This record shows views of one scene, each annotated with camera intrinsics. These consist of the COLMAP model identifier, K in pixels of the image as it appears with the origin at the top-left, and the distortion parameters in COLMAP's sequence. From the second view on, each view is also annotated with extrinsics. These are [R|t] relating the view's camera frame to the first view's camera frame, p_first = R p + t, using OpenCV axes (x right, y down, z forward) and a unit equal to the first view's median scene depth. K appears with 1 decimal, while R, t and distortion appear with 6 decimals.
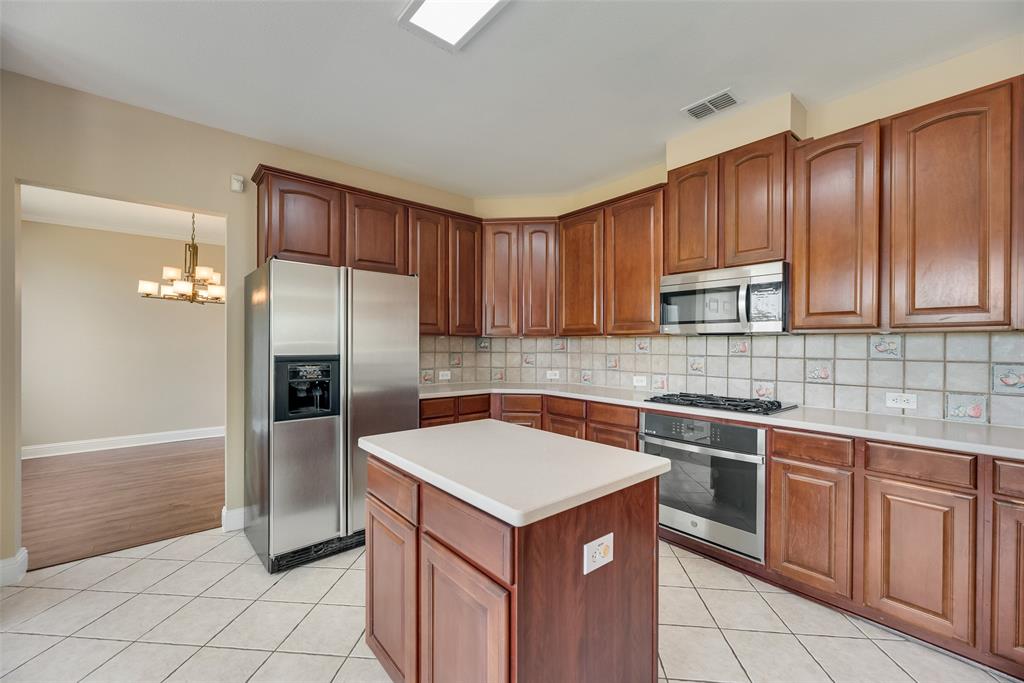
lens RADIAL K [[416.0, 0, 511.4], [0, 416.0, 345.0], [0, 0, 1]] dist [-0.000693, 0.000897]
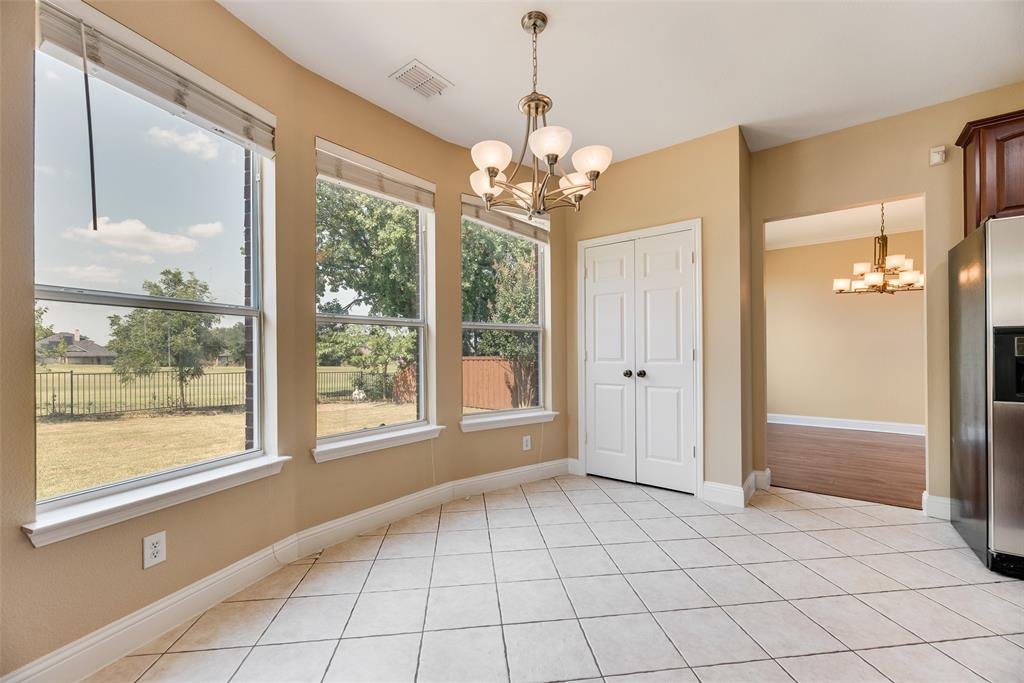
lens RADIAL K [[416.0, 0, 513.3], [0, 416.0, 349.4], [0, 0, 1]] dist [-0.000693, 0.000897]
pose [[0.203661, -0.007433, -0.979013, 0.070534], [0.007622, 0.999953, -0.006007, 0.050952], [0.979012, -0.006238, 0.203708, -0.141014]]
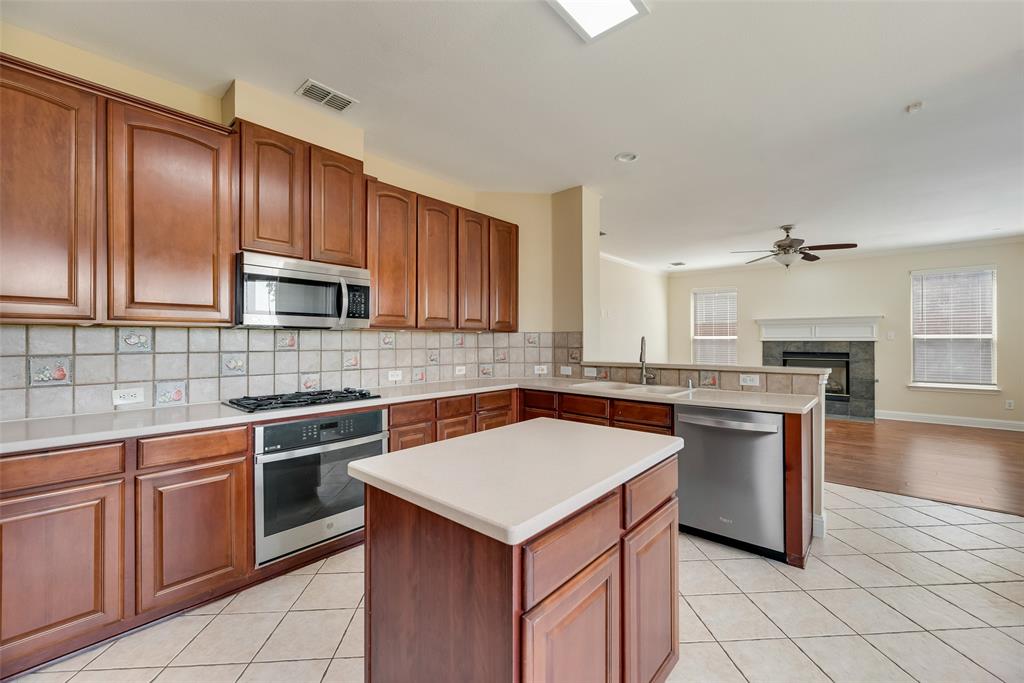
lens RADIAL K [[416.0, 0, 528.3], [0, 416.0, 335.7], [0, 0, 1]] dist [-0.000693, 0.000897]
pose [[-0.166310, 0.005446, 0.986058, -0.500855], [-0.000202, 0.999985, -0.005557, -0.002508], [-0.986073, -0.001123, -0.166307, 0.606831]]
